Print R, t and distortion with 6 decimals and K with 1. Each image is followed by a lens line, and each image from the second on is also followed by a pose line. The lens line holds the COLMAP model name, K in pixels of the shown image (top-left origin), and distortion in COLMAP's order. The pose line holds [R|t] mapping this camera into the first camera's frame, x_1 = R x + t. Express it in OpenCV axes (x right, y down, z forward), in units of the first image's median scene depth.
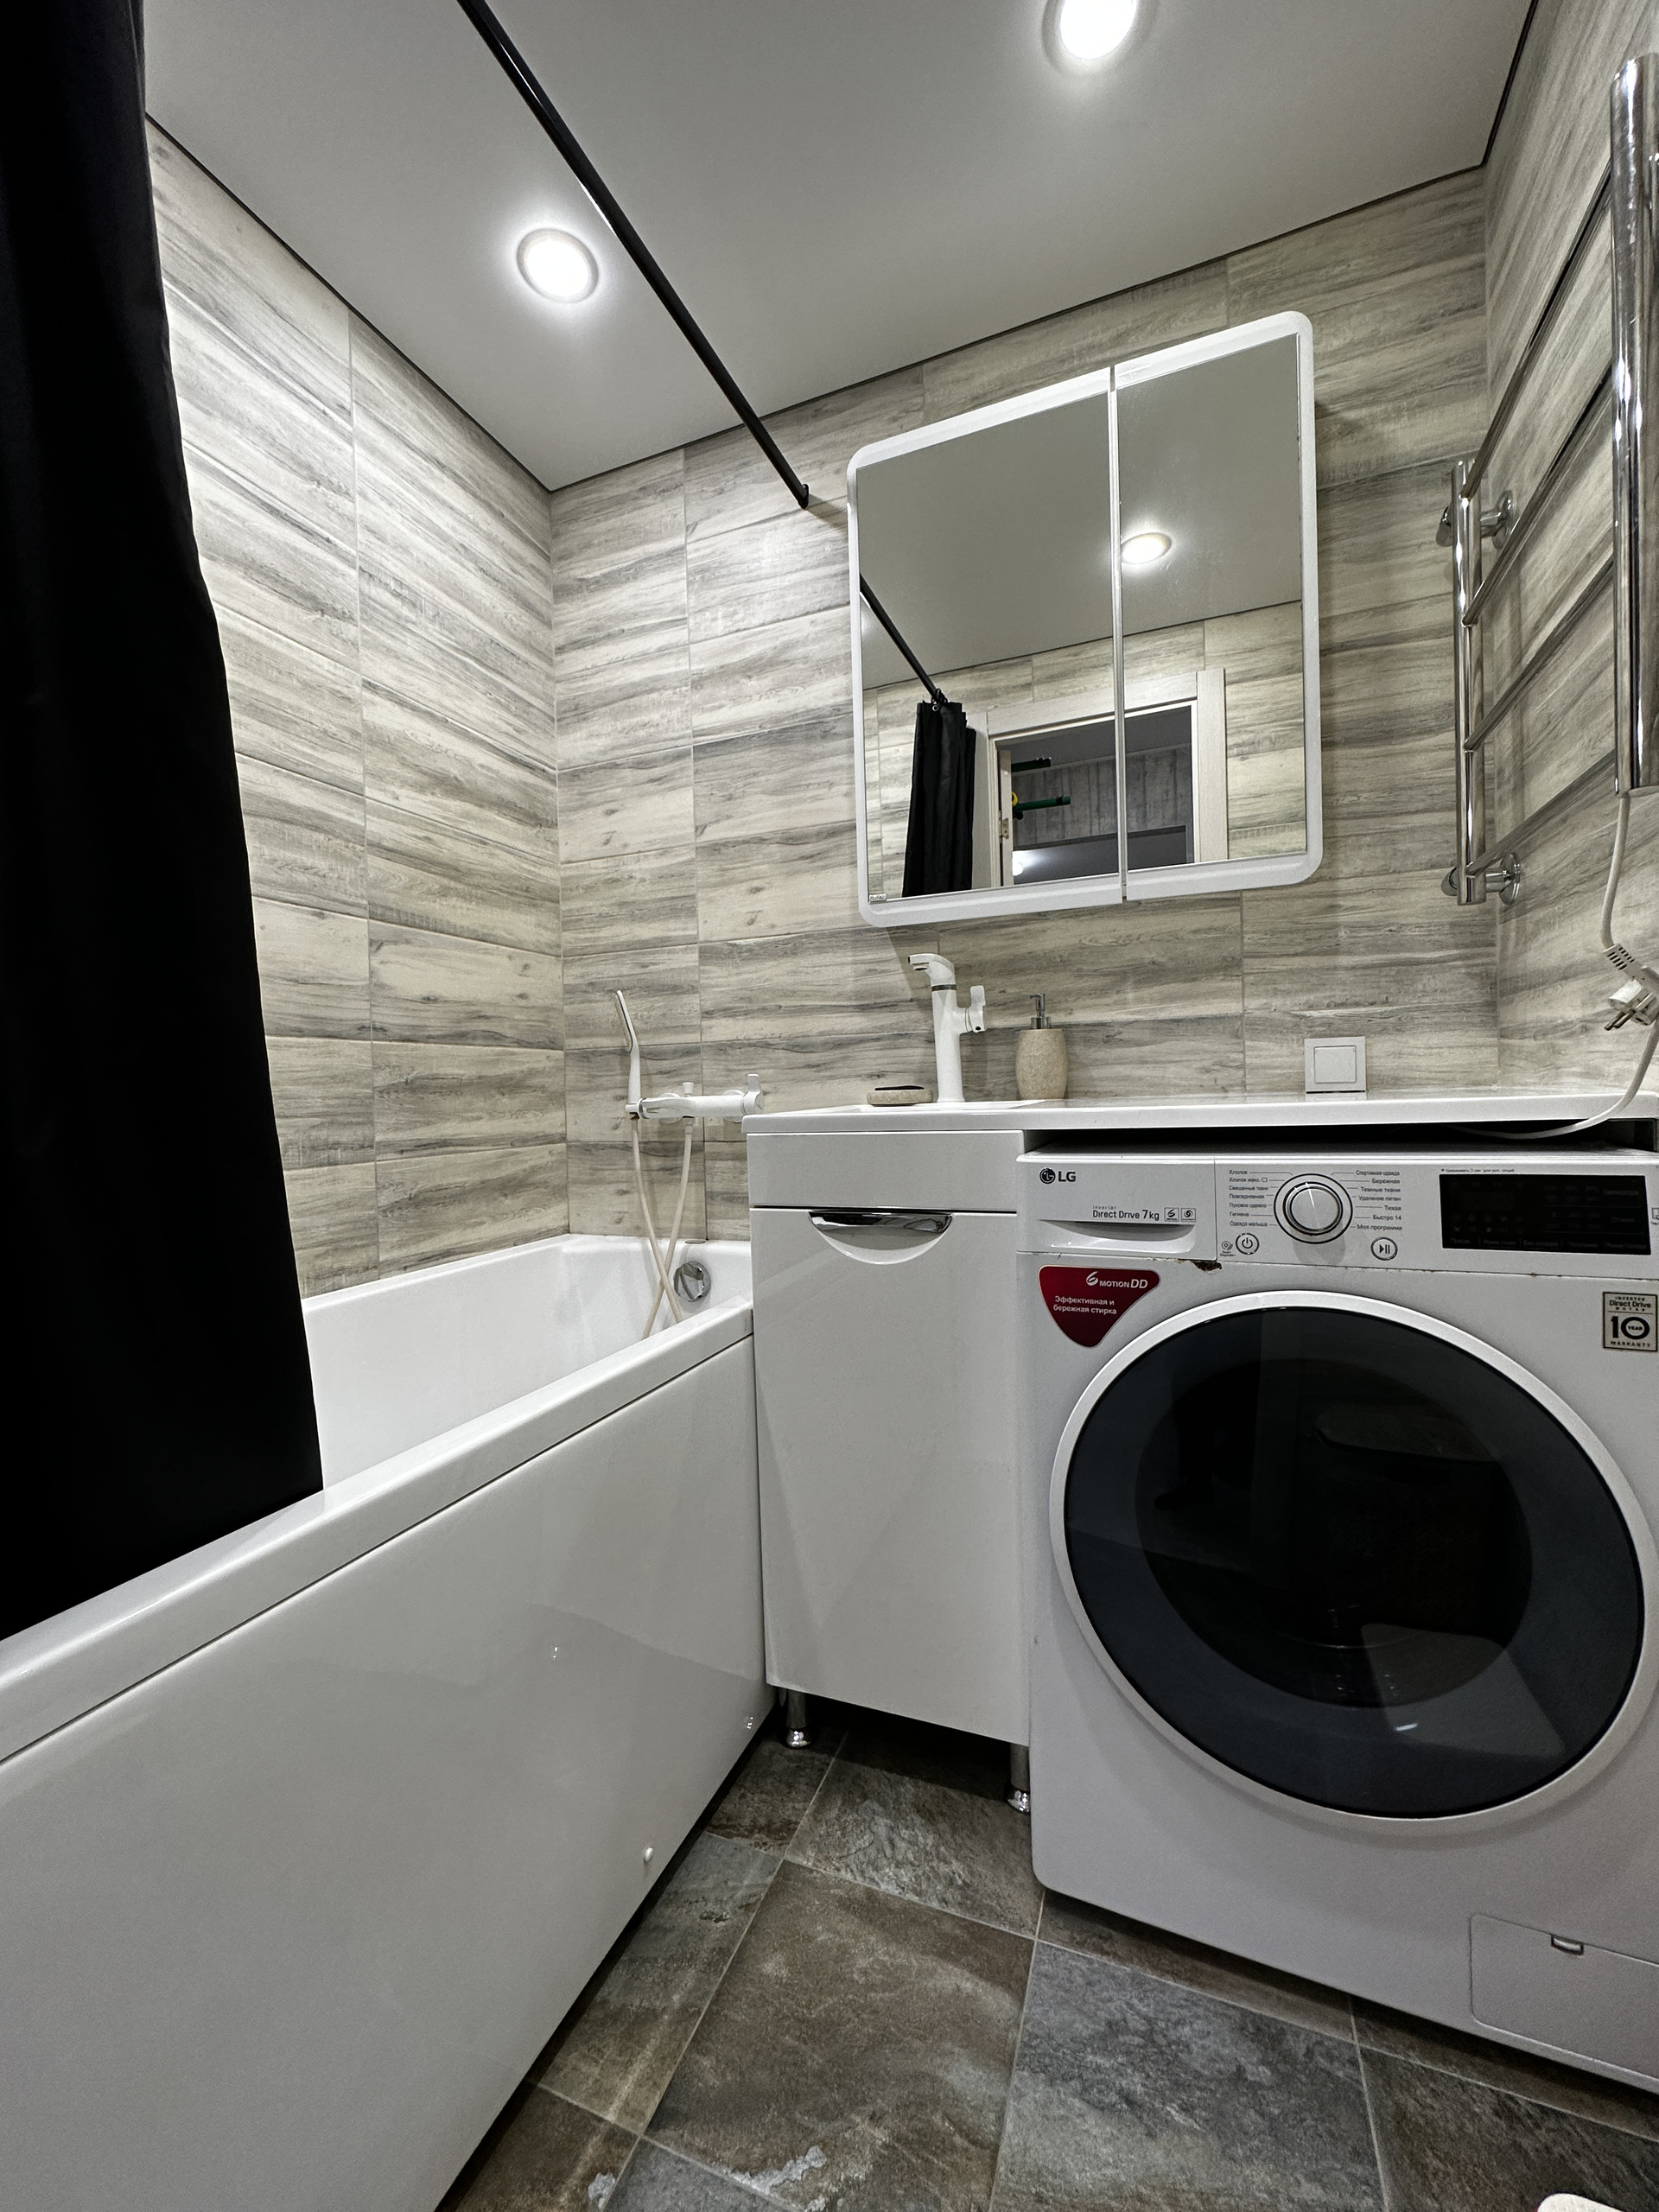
lens RADIAL K [[878.2, 0, 830.5], [0, 878.2, 1107.6], [0, 0, 1]] dist [-0.004020, 0.001053]
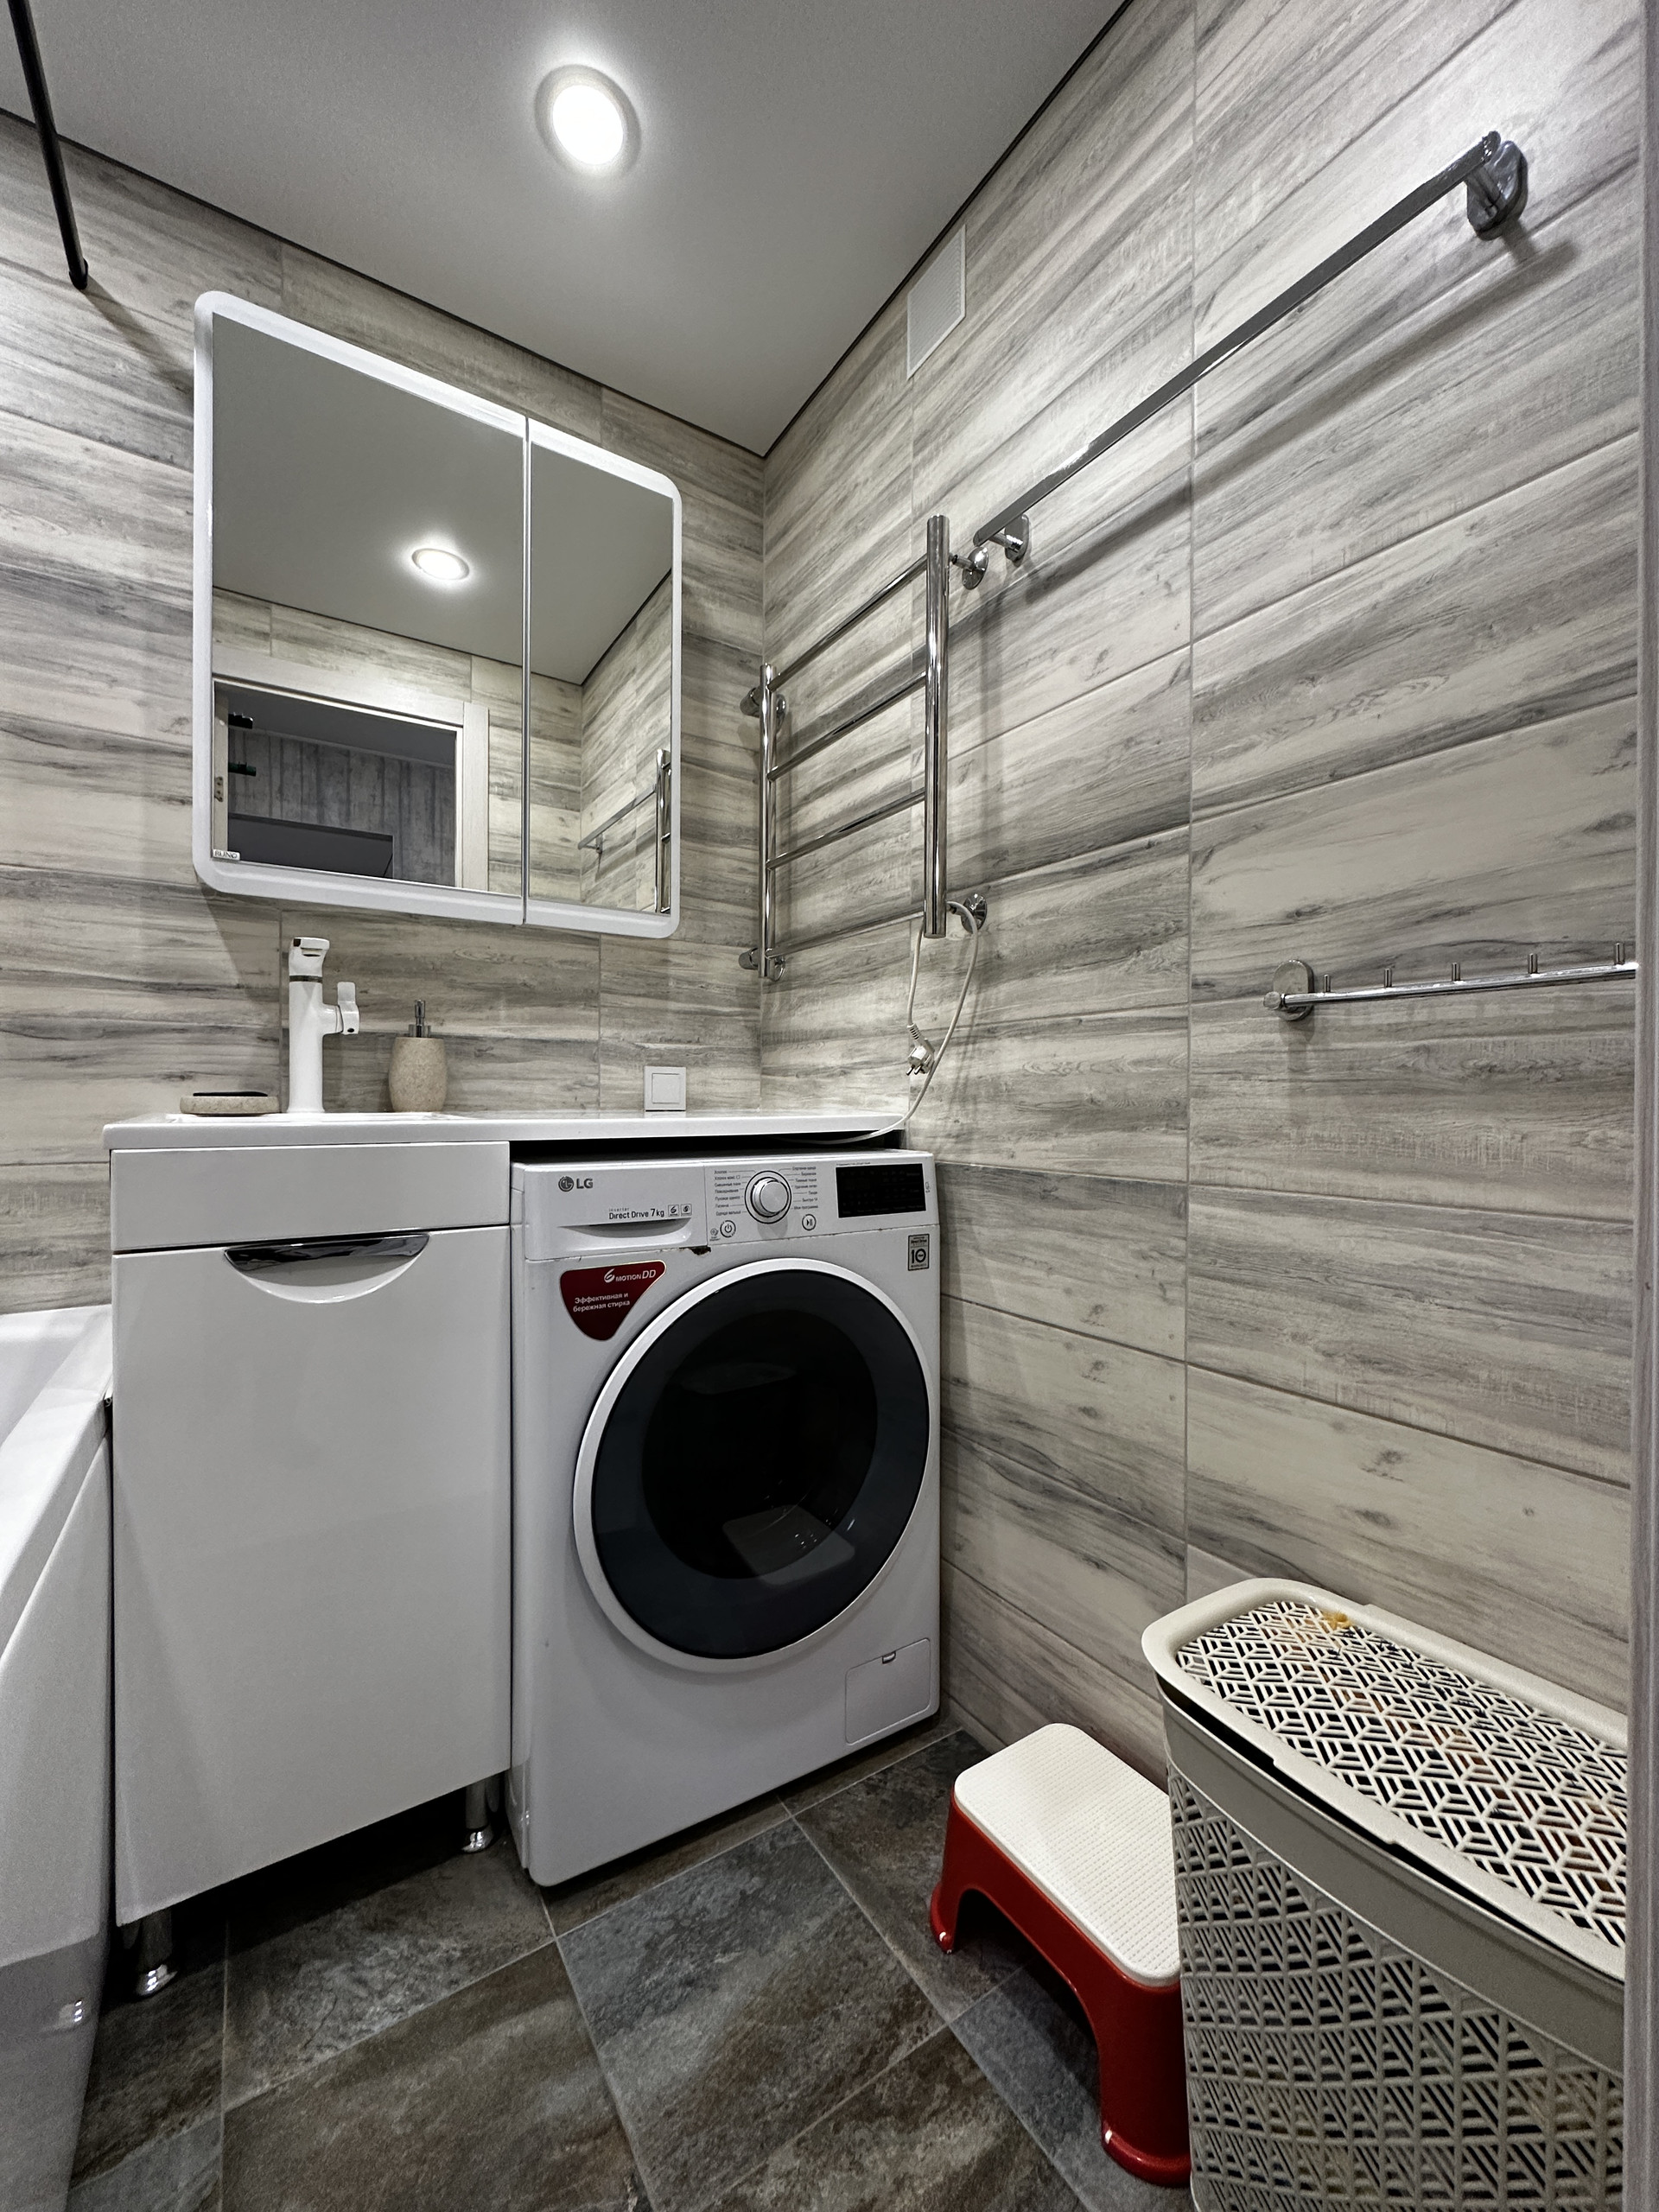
lens RADIAL K [[878.2, 0, 827.4], [0, 878.2, 1106.9], [0, 0, 1]] dist [-0.004020, 0.001053]
pose [[0.571055, 0.025328, 0.820521, -0.329281], [-0.006064, 0.999627, -0.026636, 0.009316], [-0.820889, 0.010235, 0.570996, 0.114135]]
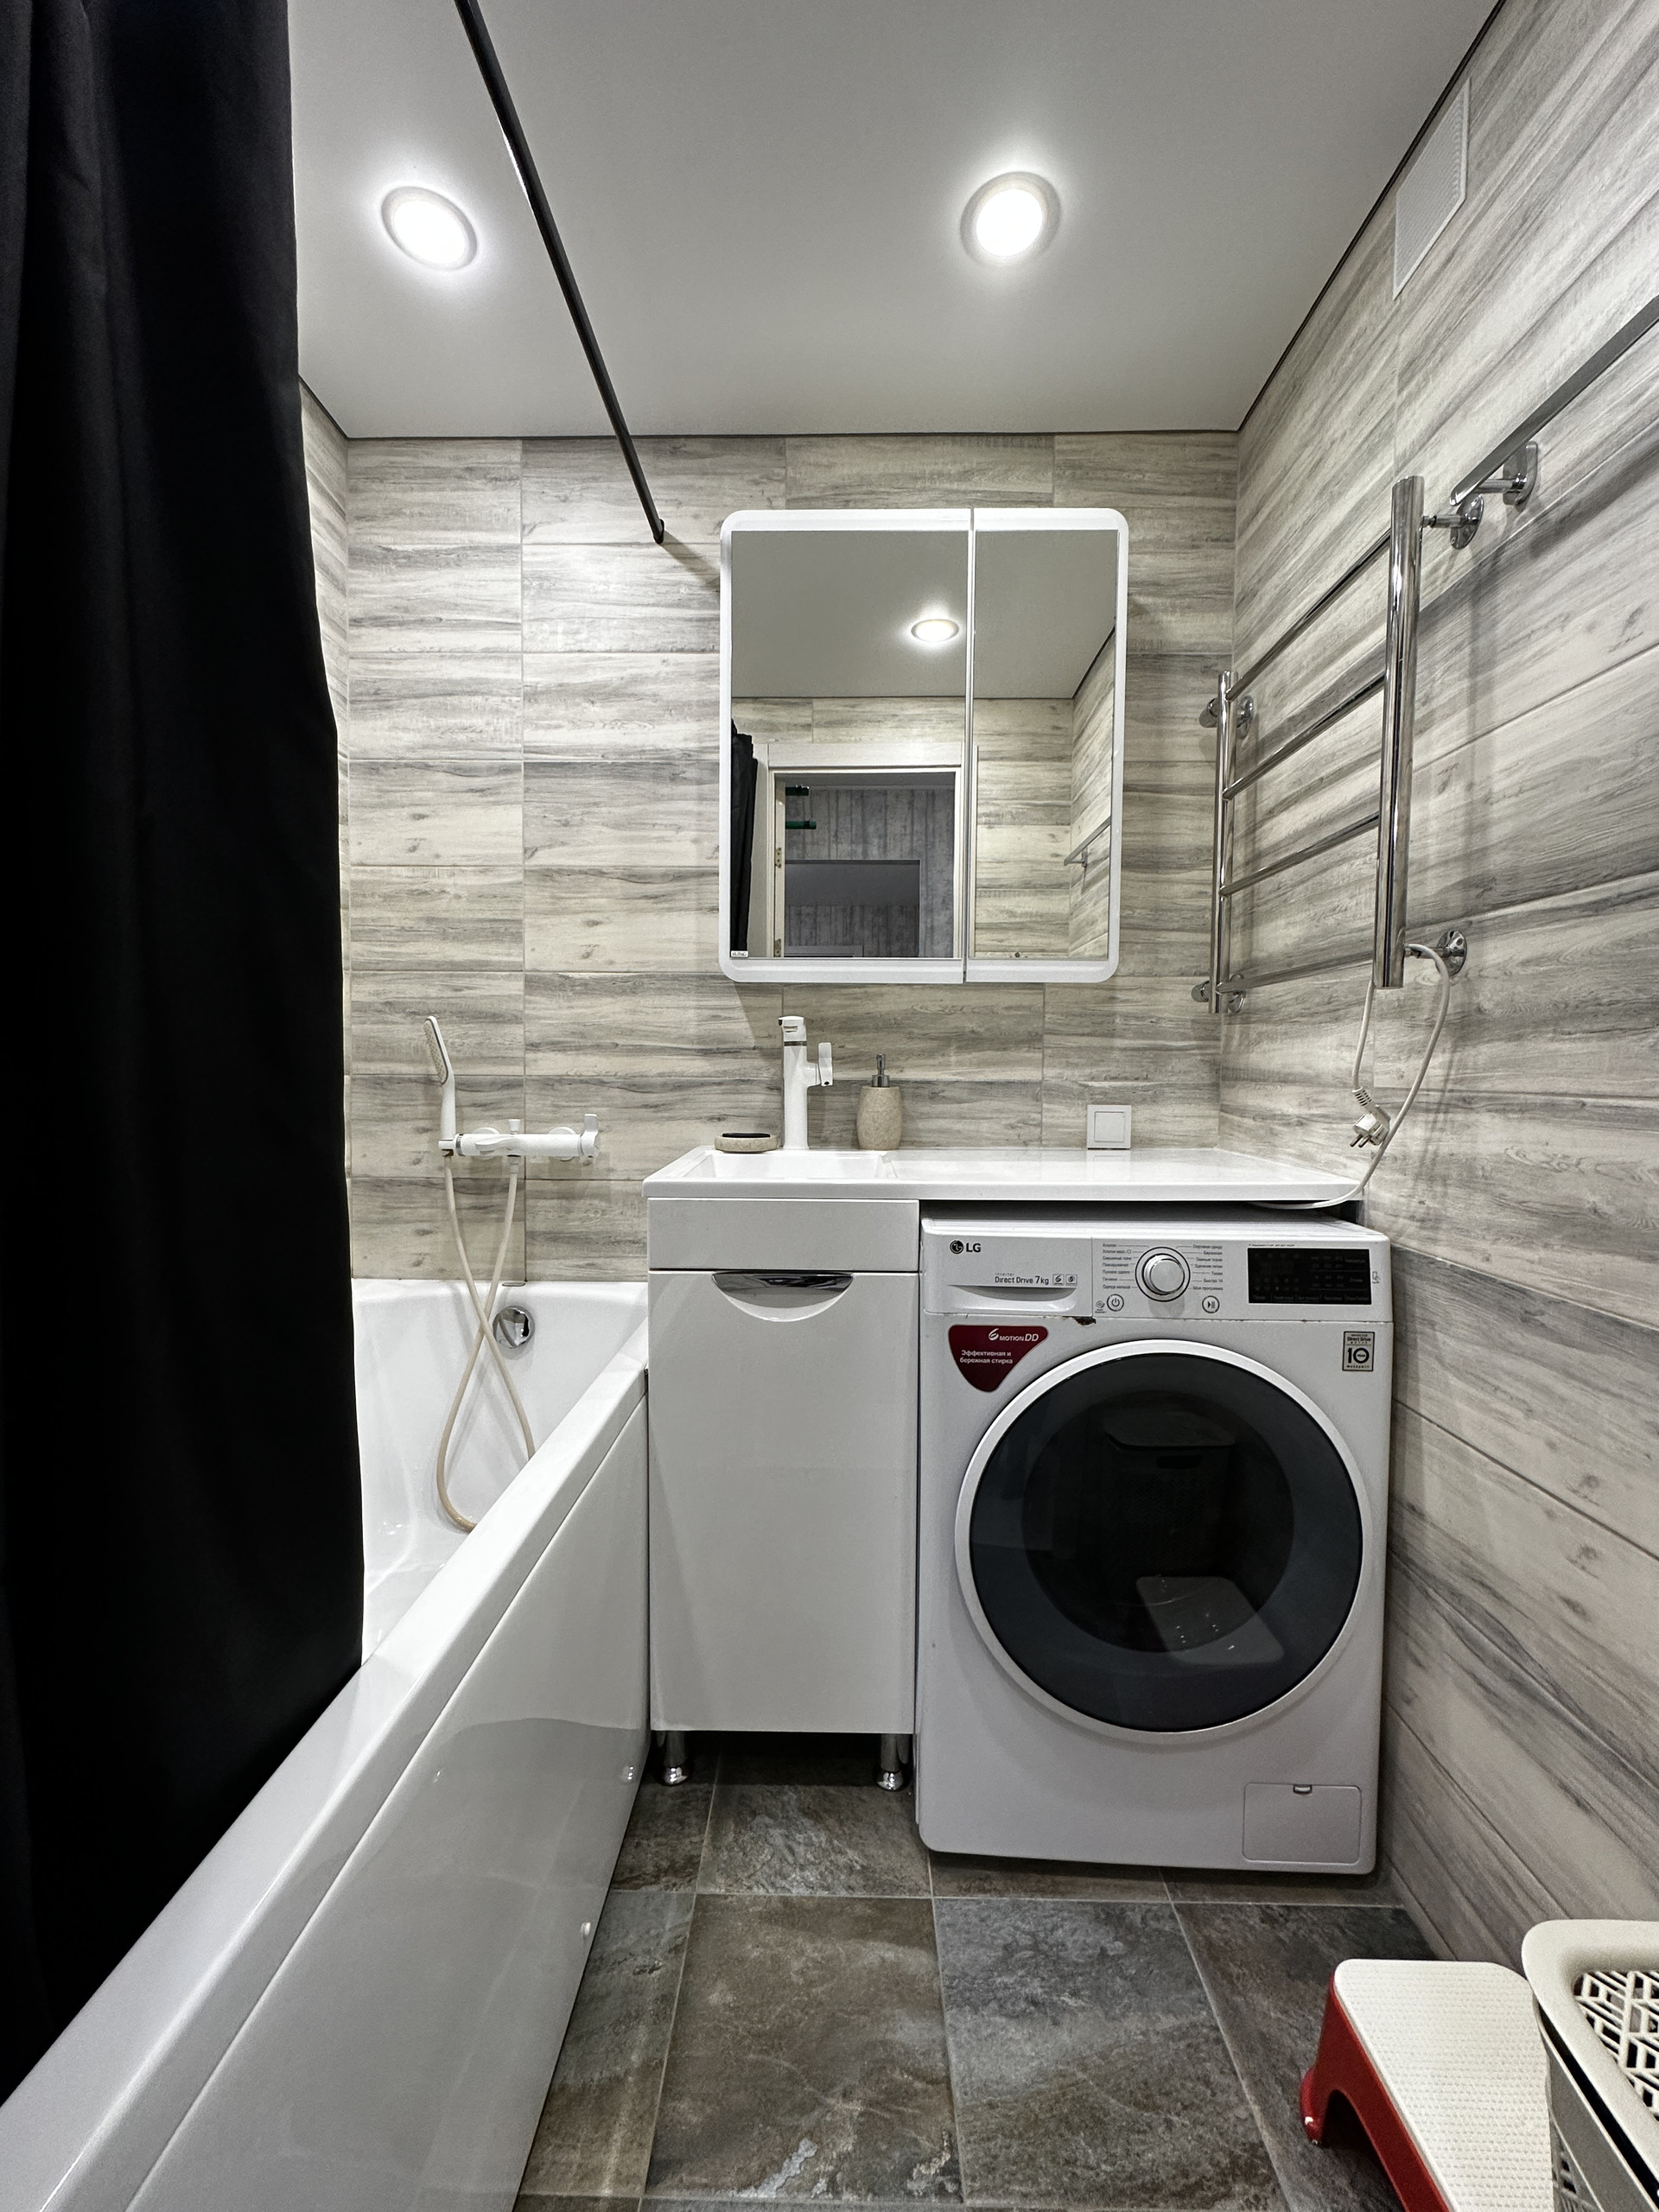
lens RADIAL K [[878.2, 0, 830.4], [0, 878.2, 1107.6], [0, 0, 1]] dist [-0.004020, 0.001053]
pose [[0.933706, 0.019586, 0.357504, -0.248486], [-0.028305, 0.999415, 0.019173, -0.094132], [-0.356919, -0.028021, 0.933715, -0.013287]]
